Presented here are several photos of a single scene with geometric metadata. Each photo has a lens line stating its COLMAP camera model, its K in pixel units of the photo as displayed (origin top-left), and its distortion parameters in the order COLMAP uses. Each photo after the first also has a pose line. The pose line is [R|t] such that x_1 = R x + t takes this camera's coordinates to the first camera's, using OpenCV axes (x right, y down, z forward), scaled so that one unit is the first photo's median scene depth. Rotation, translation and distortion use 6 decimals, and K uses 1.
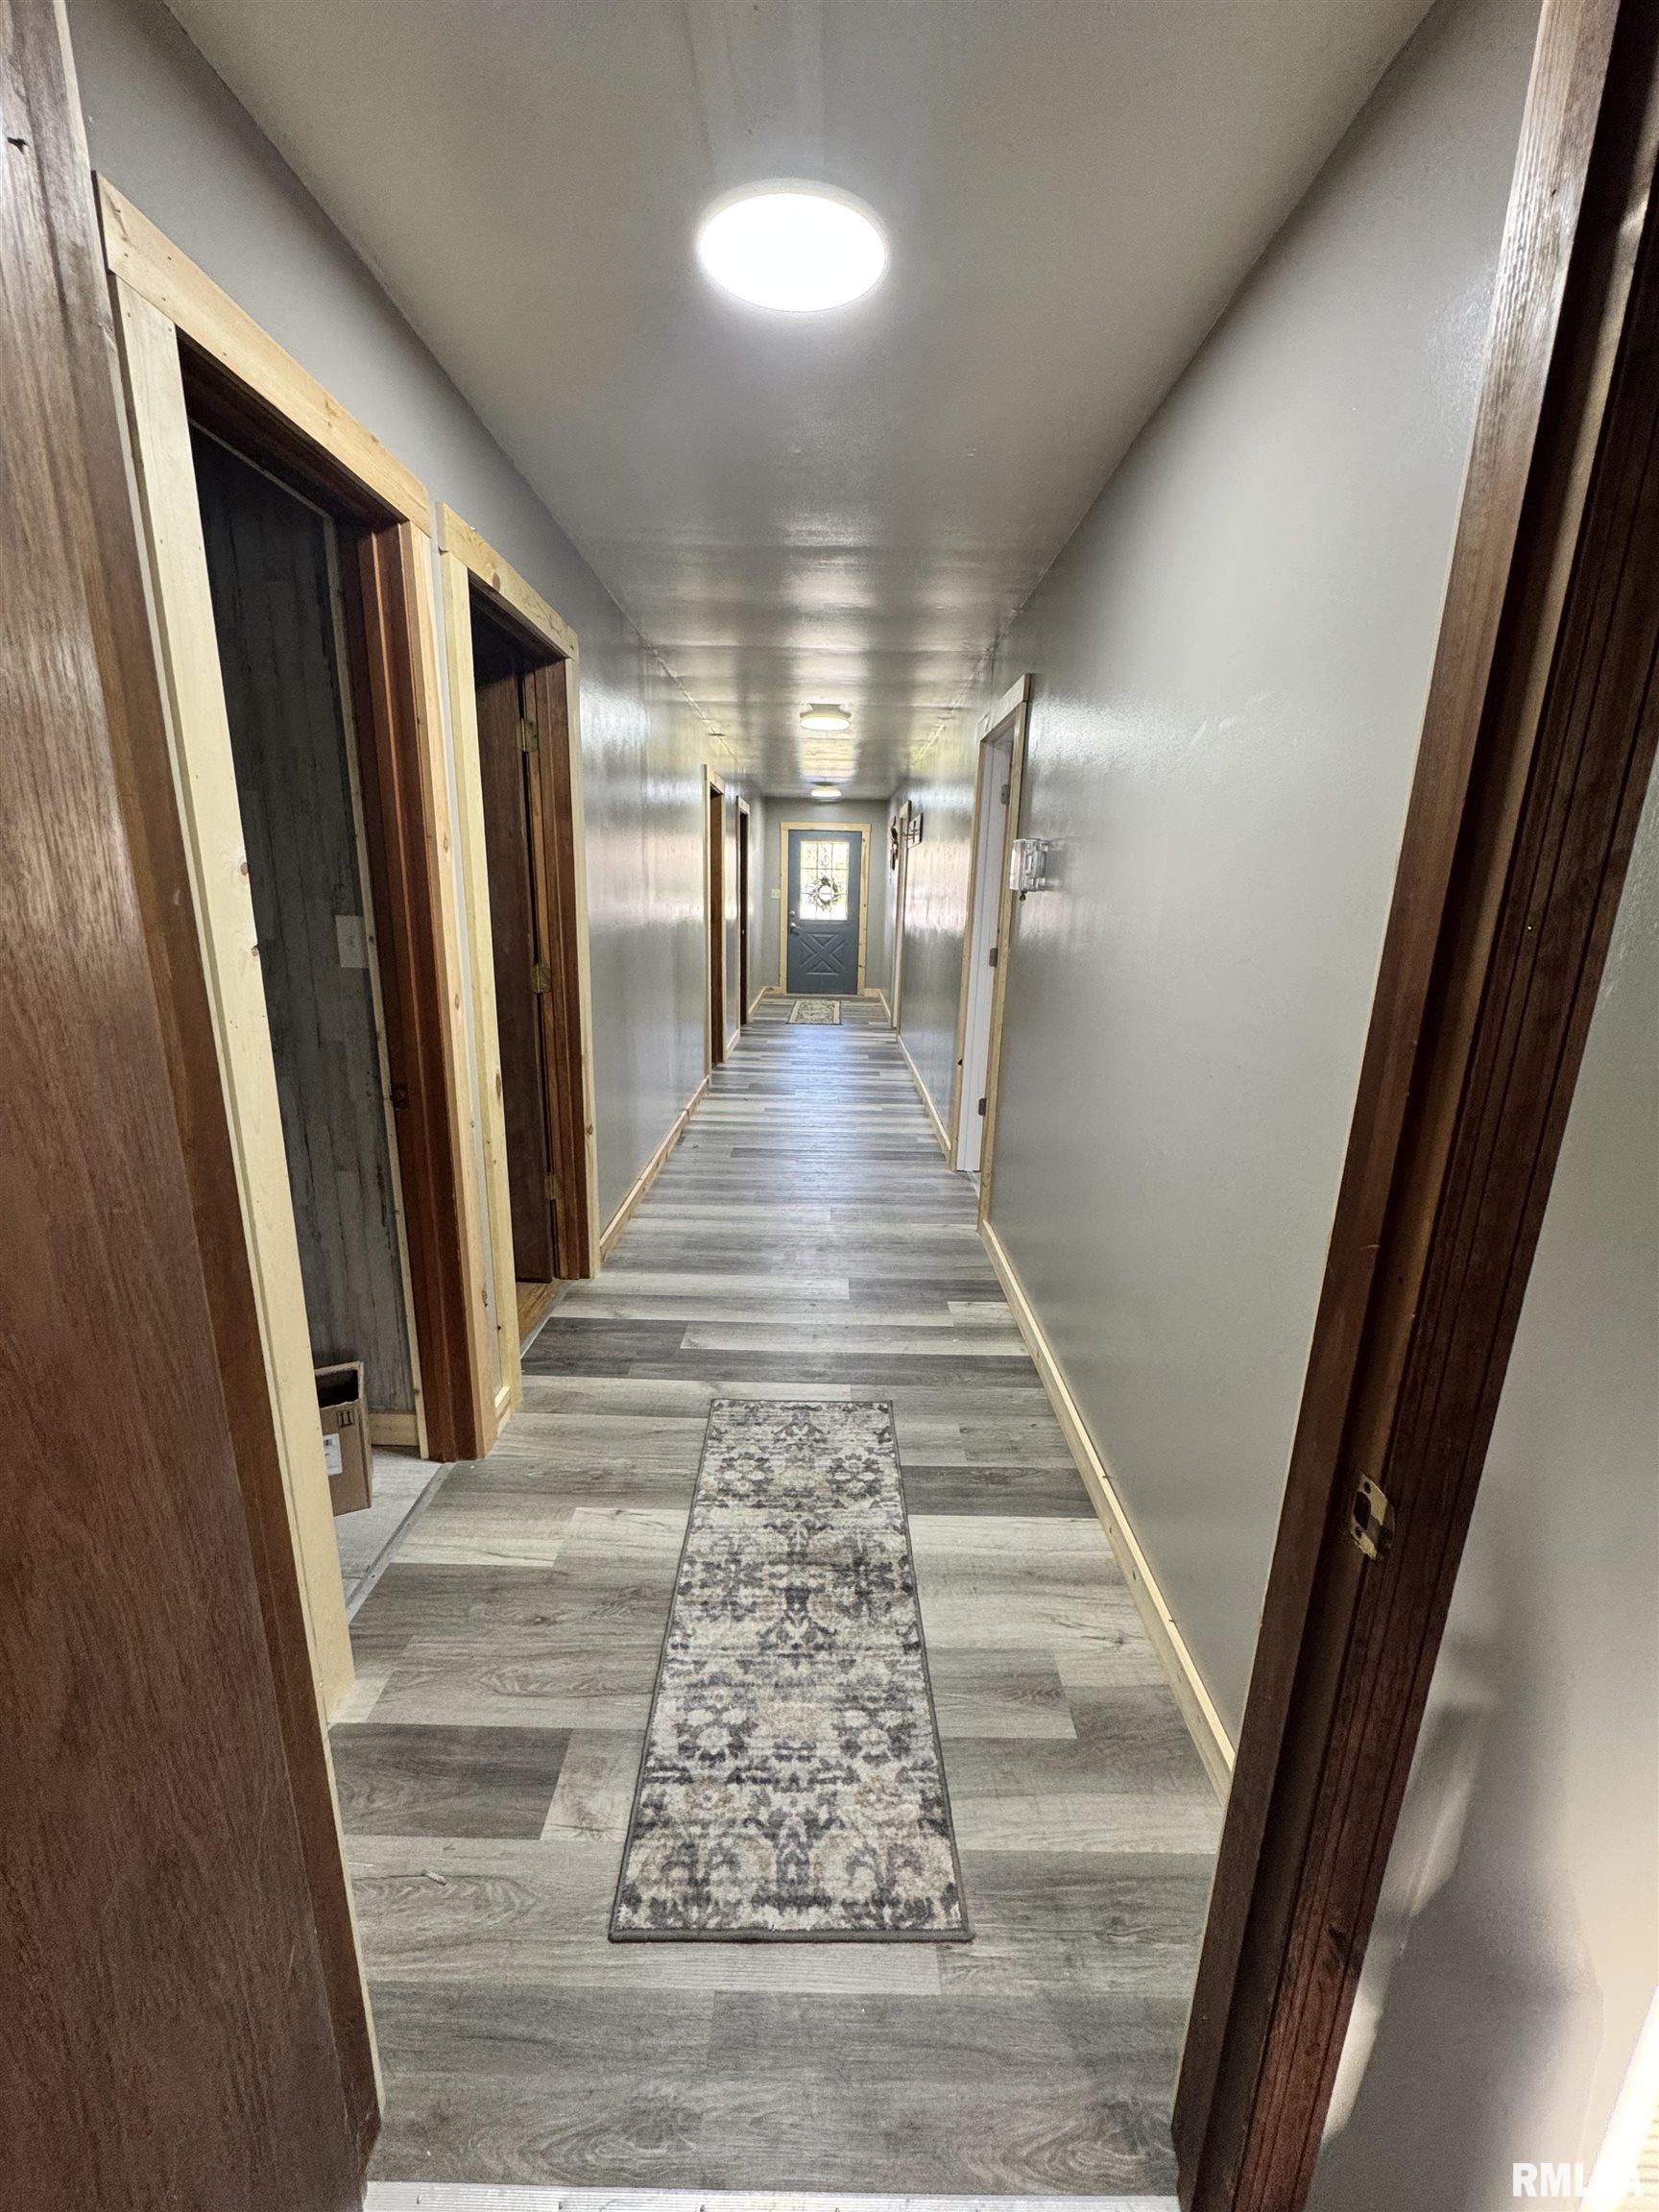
lens RADIAL K [[888.9, 0, 829.5], [0, 888.9, 1106.0], [0, 0, 1]] dist [-0.002450, -0.000397]
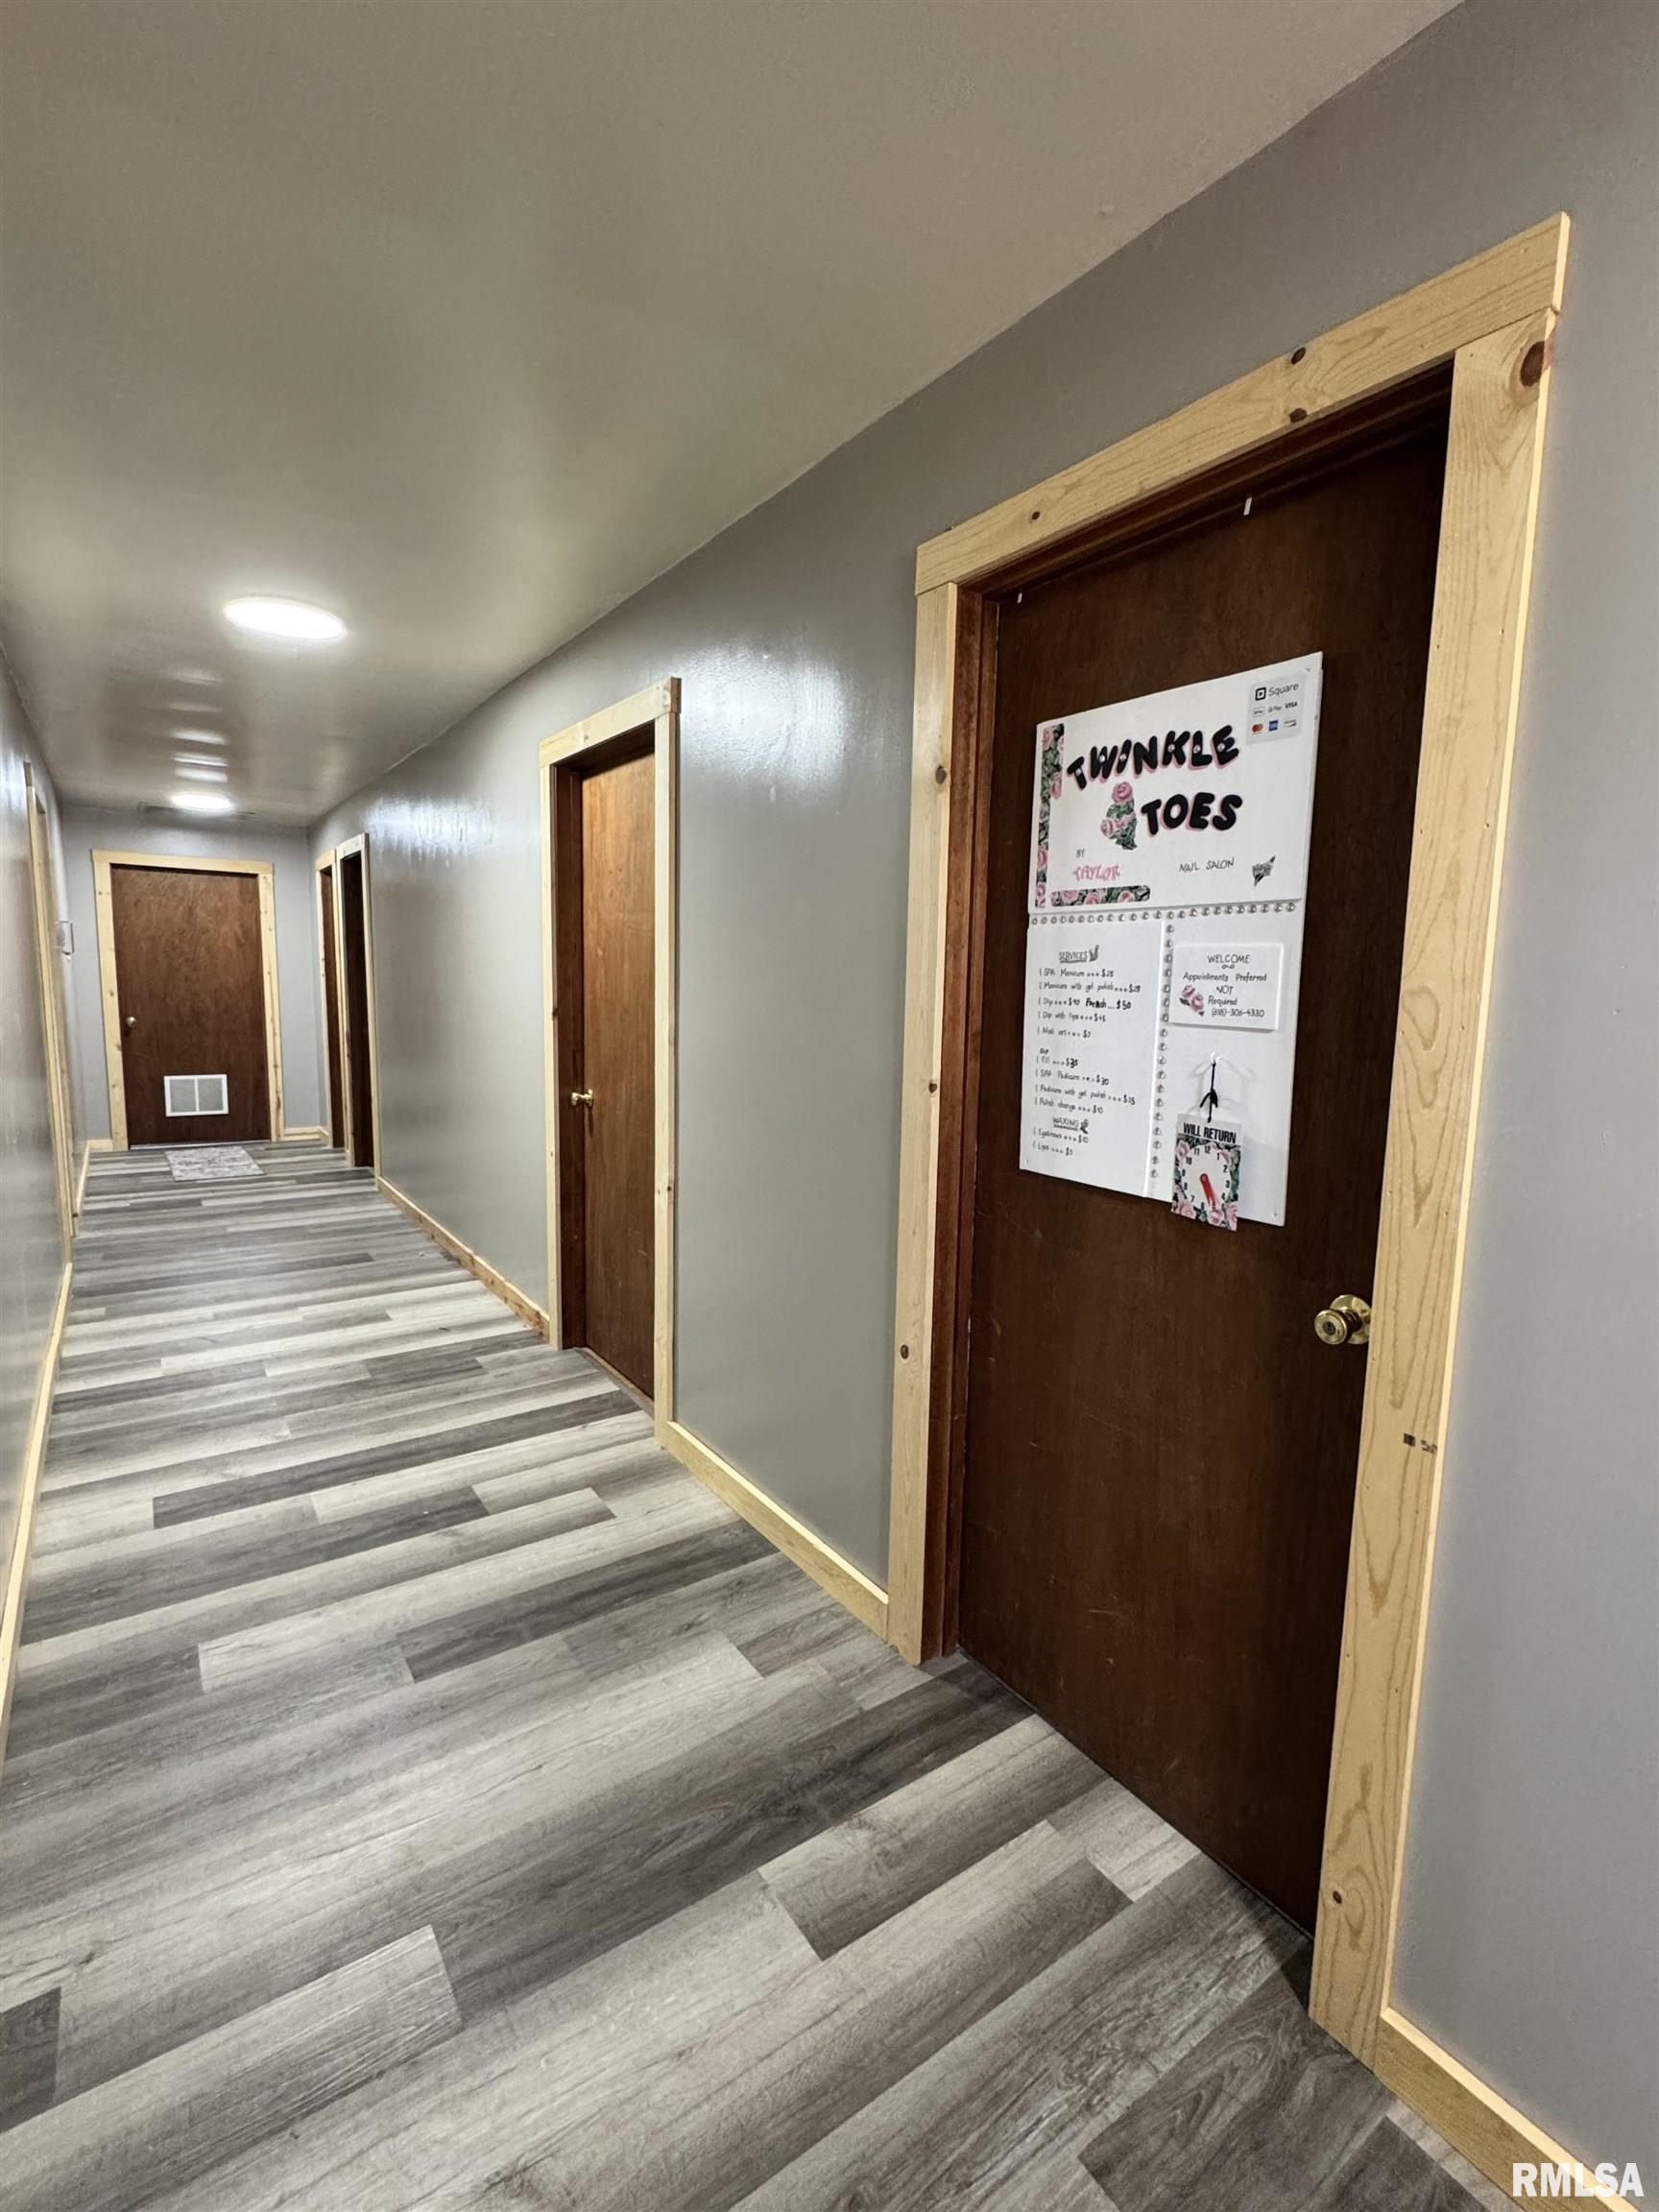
lens RADIAL K [[1015.5, 0, 829.5], [0, 1015.5, 1106.0], [0, 0, 1]] dist [0.000145, -0.000287]
pose [[-0.820211, 0.032299, -0.571148, 0.076819], [-0.181662, 0.932021, 0.313586, -0.427358], [0.542451, 0.360963, -0.758586, 1.720622]]
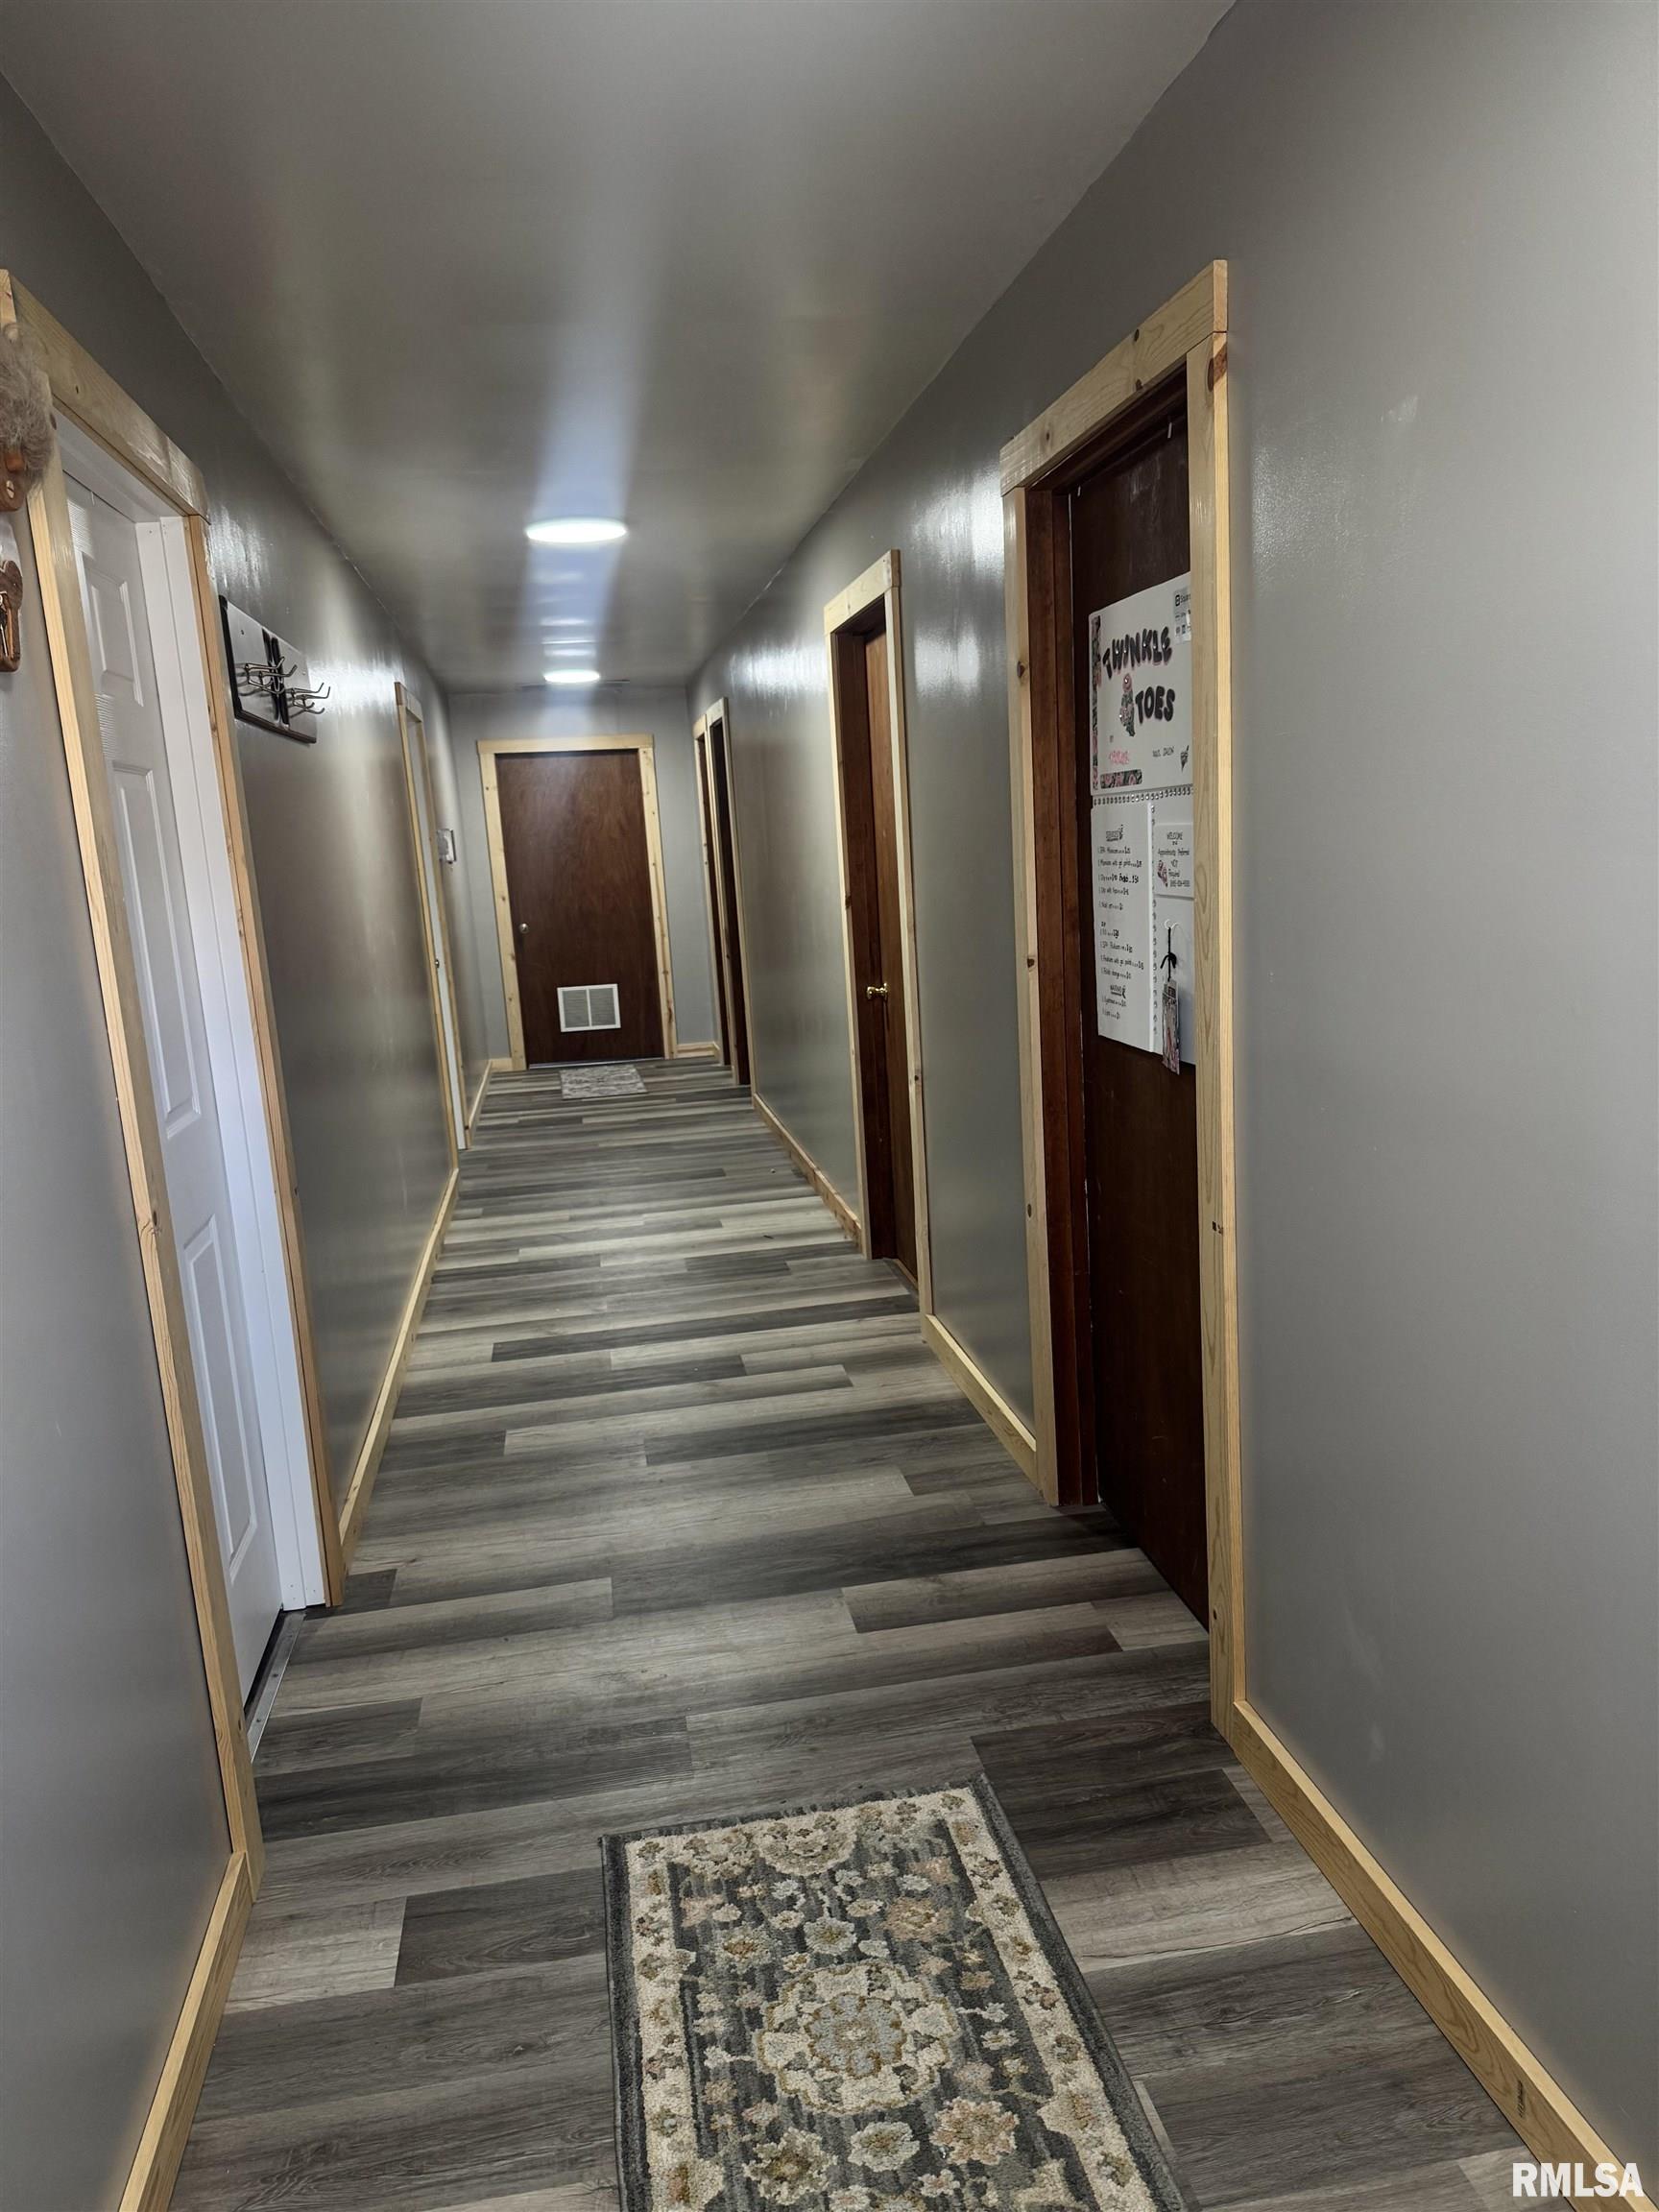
lens RADIAL K [[1536.6, 0, 822.3], [0, 1536.6, 1124.2], [0, 0, 1]] dist [0.186908, -0.368574]
pose [[-0.985128, 0.067315, -0.158087, 0.019576], [-0.005248, 0.907845, 0.419273, -0.516538], [0.171742, 0.413867, -0.893990, 1.999187]]
